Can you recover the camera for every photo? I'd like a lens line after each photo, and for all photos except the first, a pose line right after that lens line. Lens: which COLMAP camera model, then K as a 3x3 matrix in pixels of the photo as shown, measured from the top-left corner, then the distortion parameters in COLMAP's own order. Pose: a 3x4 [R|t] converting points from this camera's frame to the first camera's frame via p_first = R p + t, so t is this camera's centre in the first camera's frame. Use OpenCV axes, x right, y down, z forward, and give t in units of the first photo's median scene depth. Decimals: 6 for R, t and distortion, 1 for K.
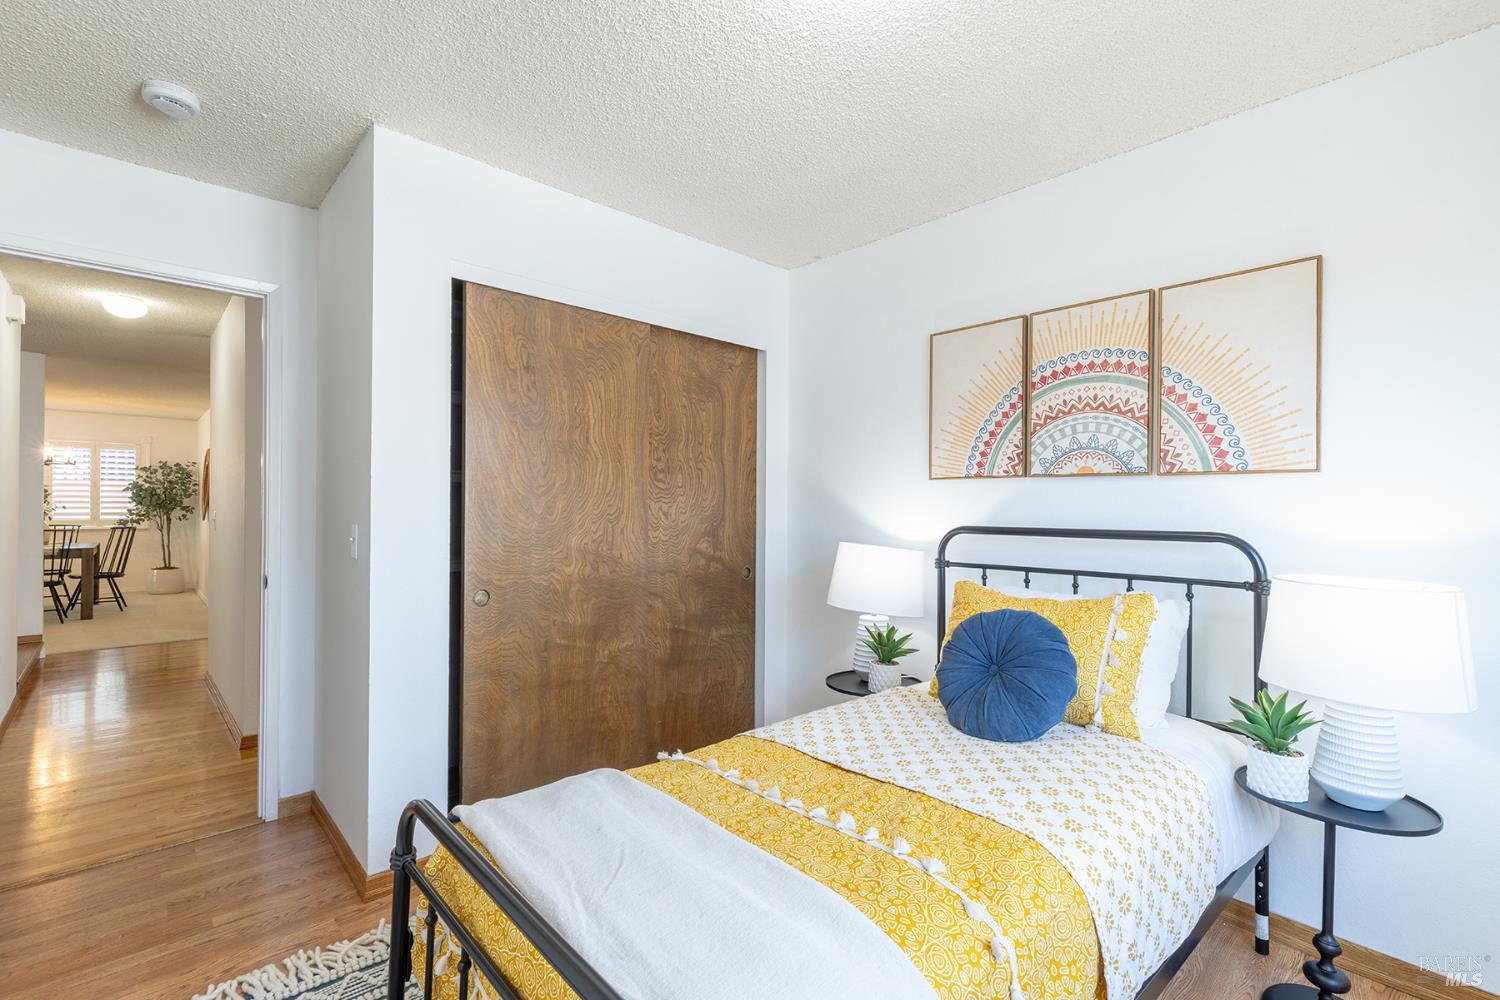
lens RADIAL K [[676.2, 0, 748.0], [0, 676.2, 506.3], [0, 0, 1]] dist [0.007743, -0.001303]
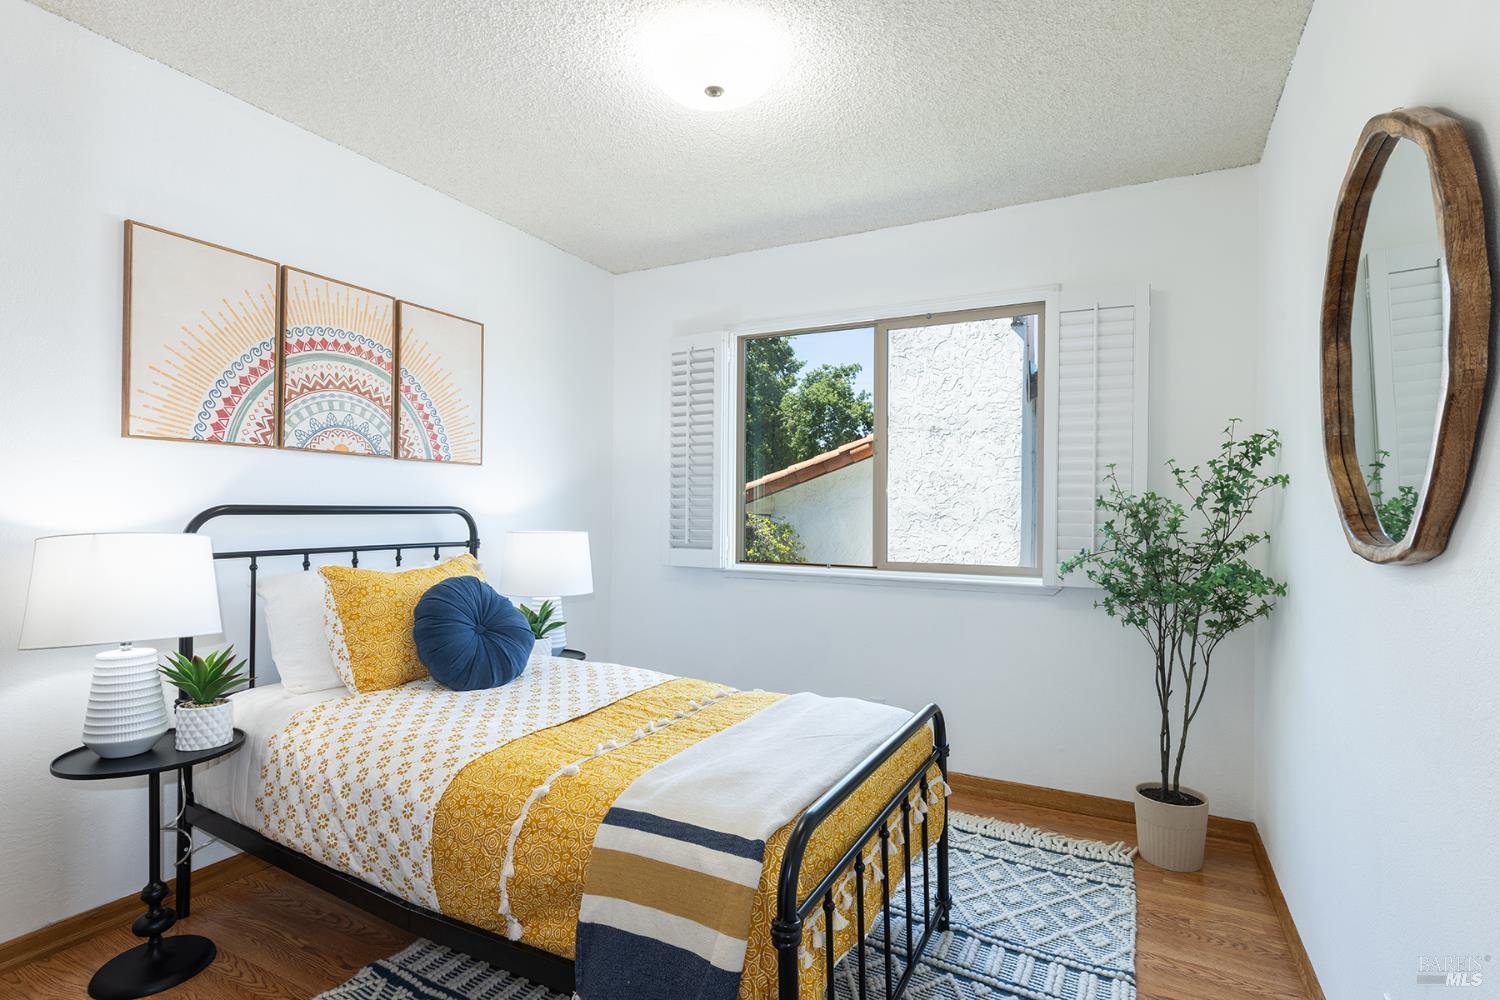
lens RADIAL K [[739.3, 0, 746.9], [0, 739.3, 498.7], [0, 0, 1]] dist [-0.002956, -0.000606]
pose [[-0.330005, -0.015311, 0.943855, -0.733735], [-0.034871, 0.999384, 0.004020, -0.002990], [-0.943335, -0.031587, -0.330336, 0.773826]]
